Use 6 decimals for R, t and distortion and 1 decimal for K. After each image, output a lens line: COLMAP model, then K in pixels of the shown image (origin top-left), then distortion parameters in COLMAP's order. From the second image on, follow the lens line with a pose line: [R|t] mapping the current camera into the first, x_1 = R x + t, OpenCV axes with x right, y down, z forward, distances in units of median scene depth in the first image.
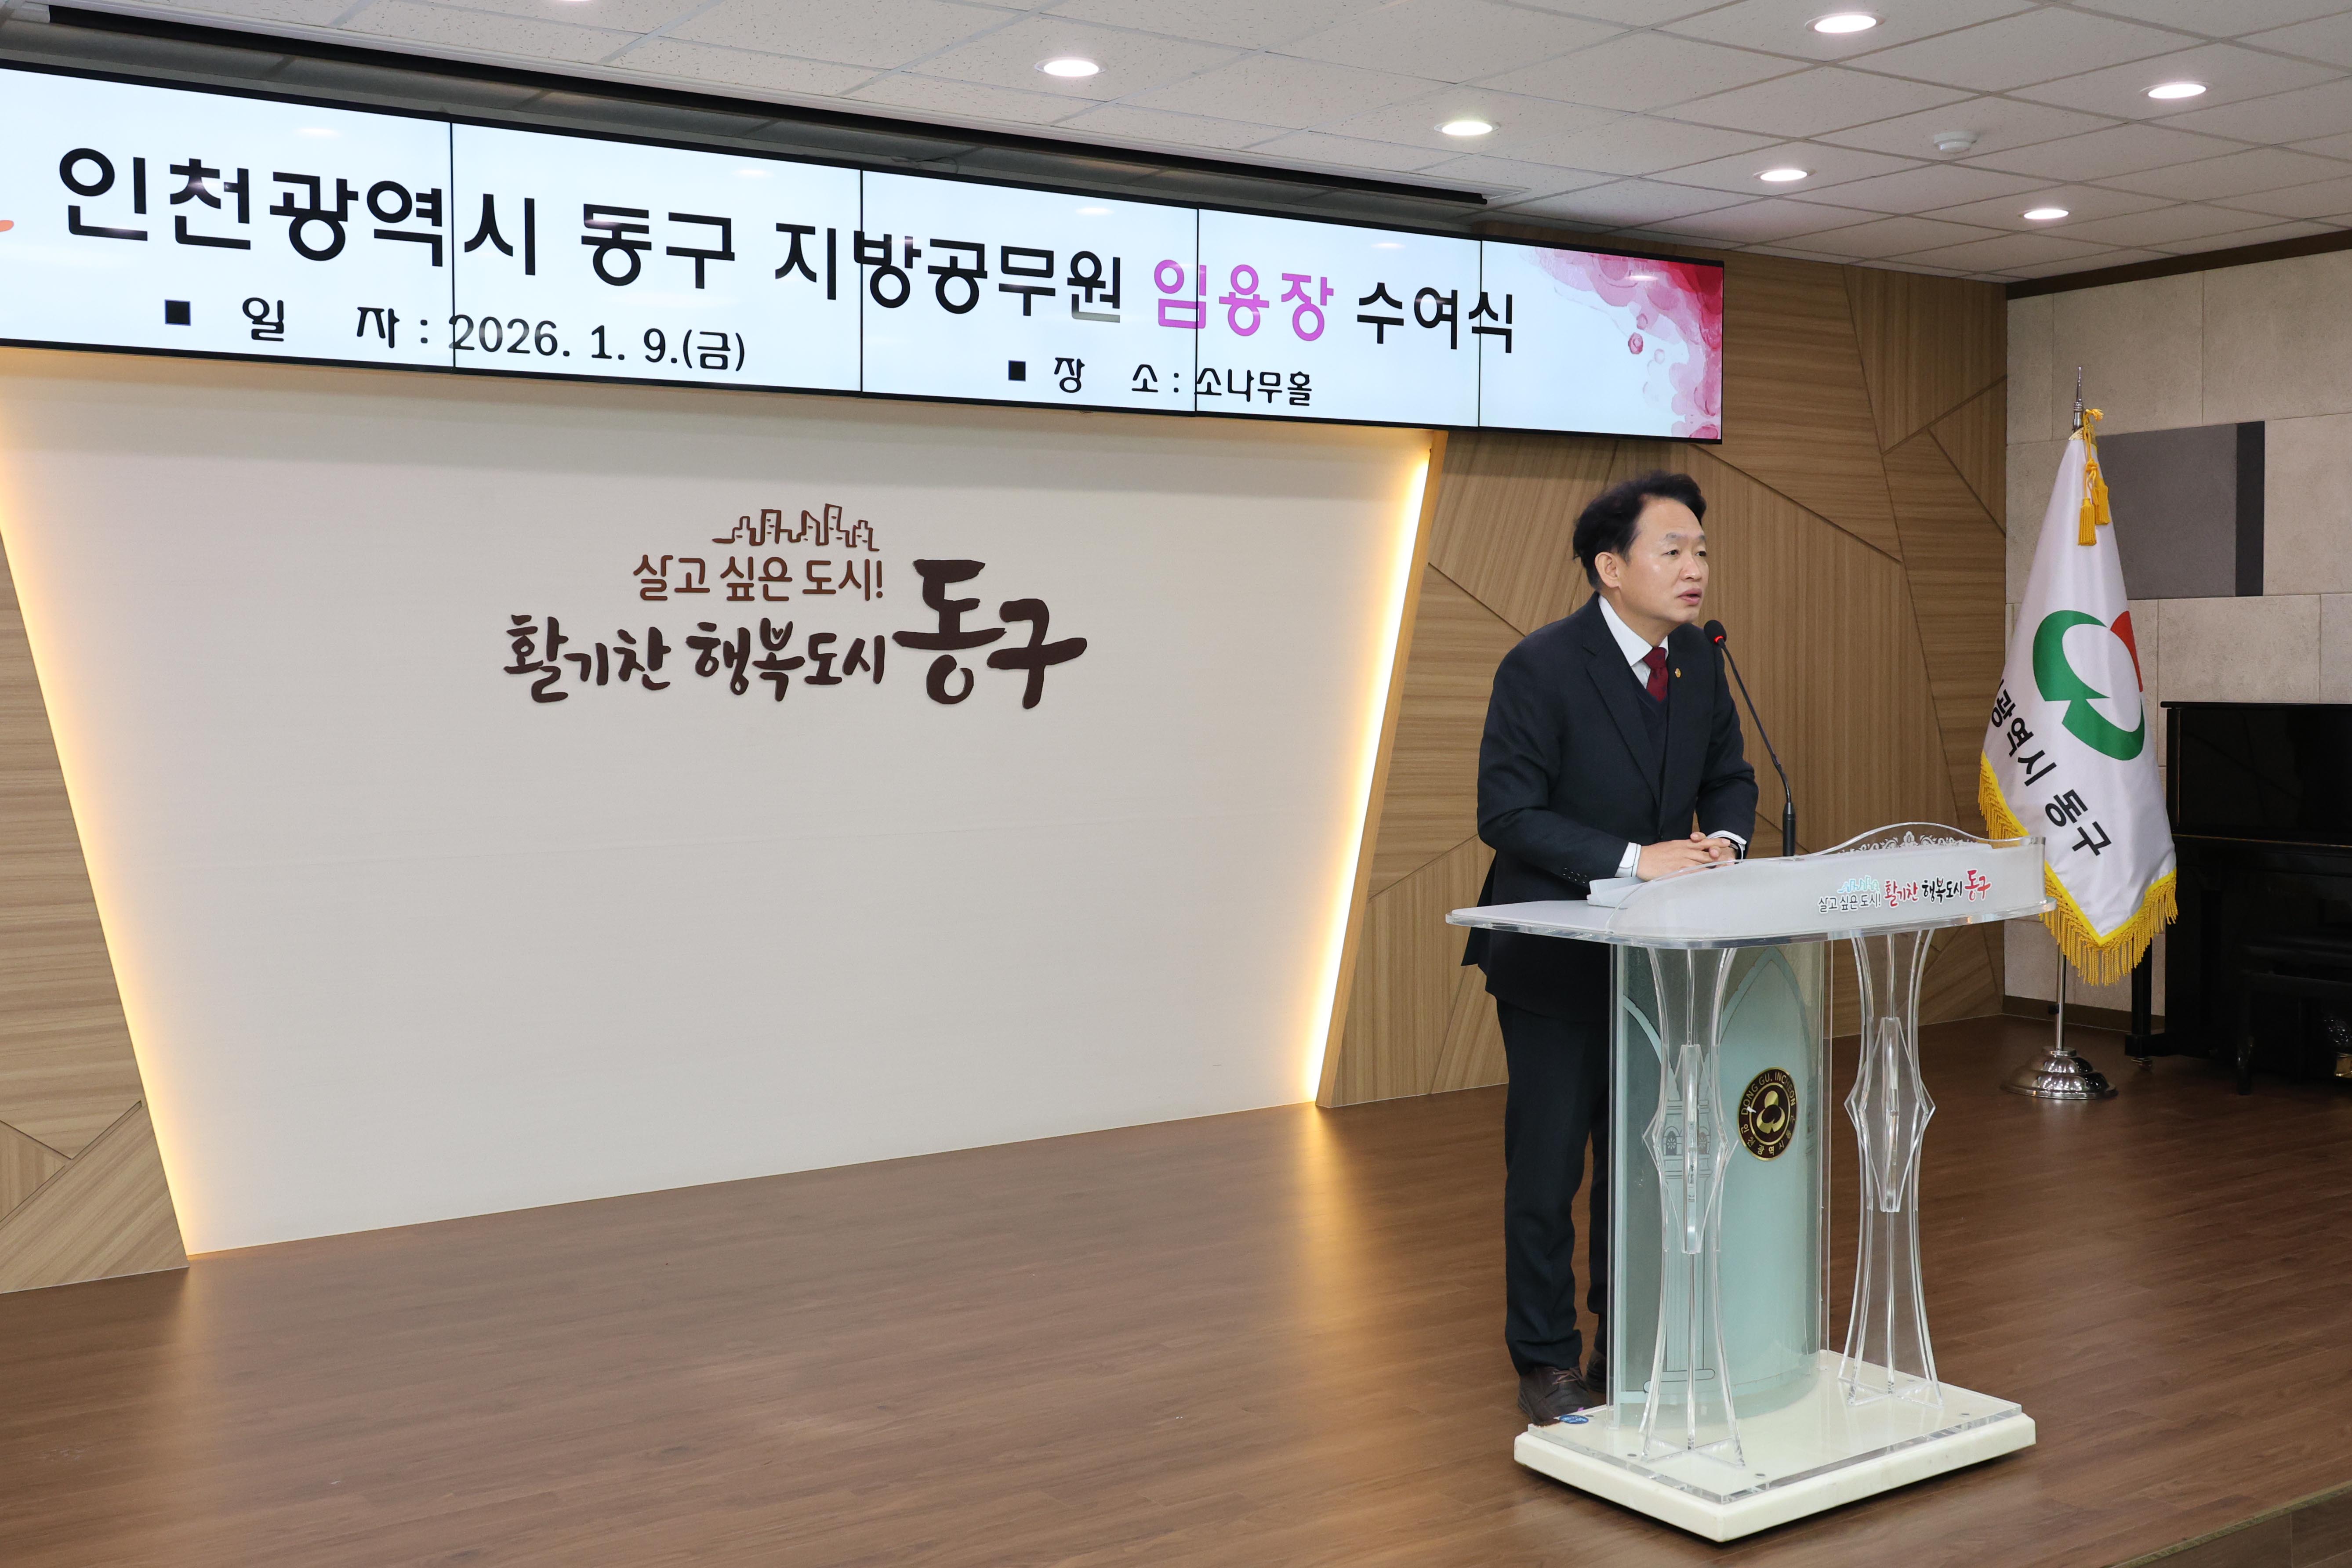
lens RADIAL K [[2391.1, 0, 1134.4], [0, 2391.1, 787.6], [0, 0, 1]] dist [0.001961, 0.016613]
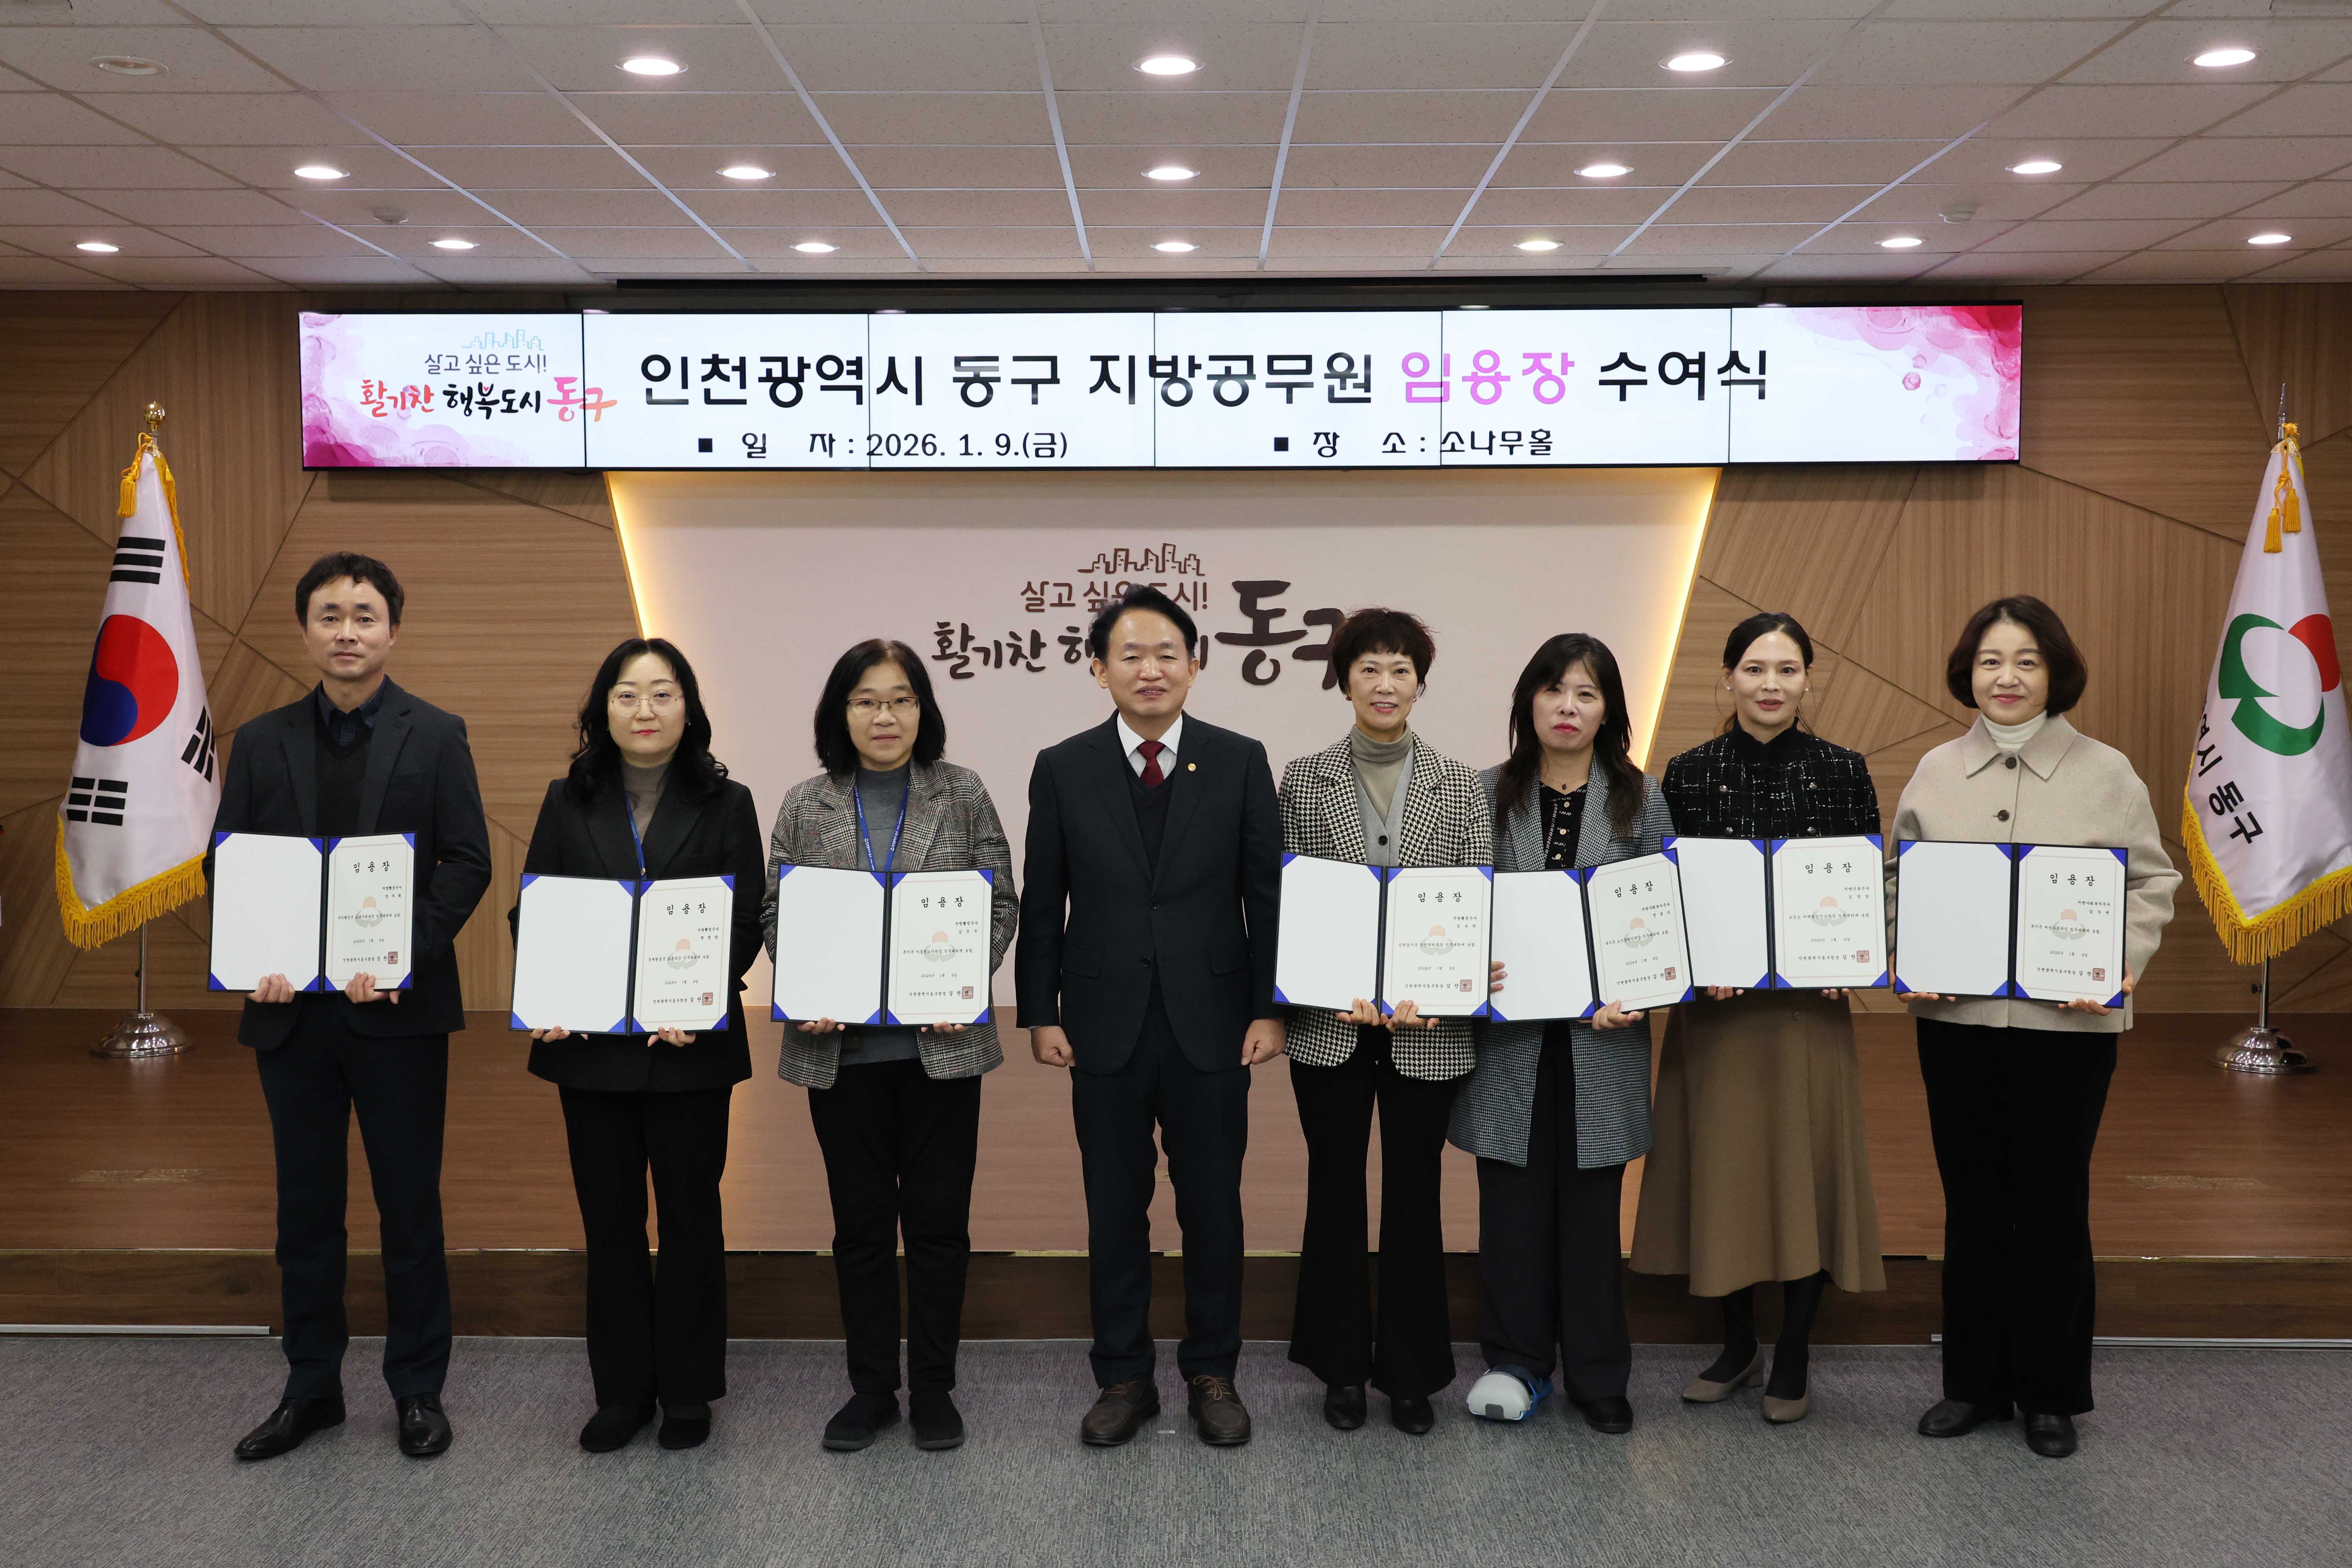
lens RADIAL K [[2365.8, 0, 1166.6], [0, 2365.8, 815.0], [0, 0, 1]] dist [0.017362, -0.005291]
pose [[0.827120, 0.045591, -0.560173, 0.675067], [-0.036451, 0.998958, 0.027482, 0.004546], [0.560842, -0.002312, 0.827920, -0.171096]]
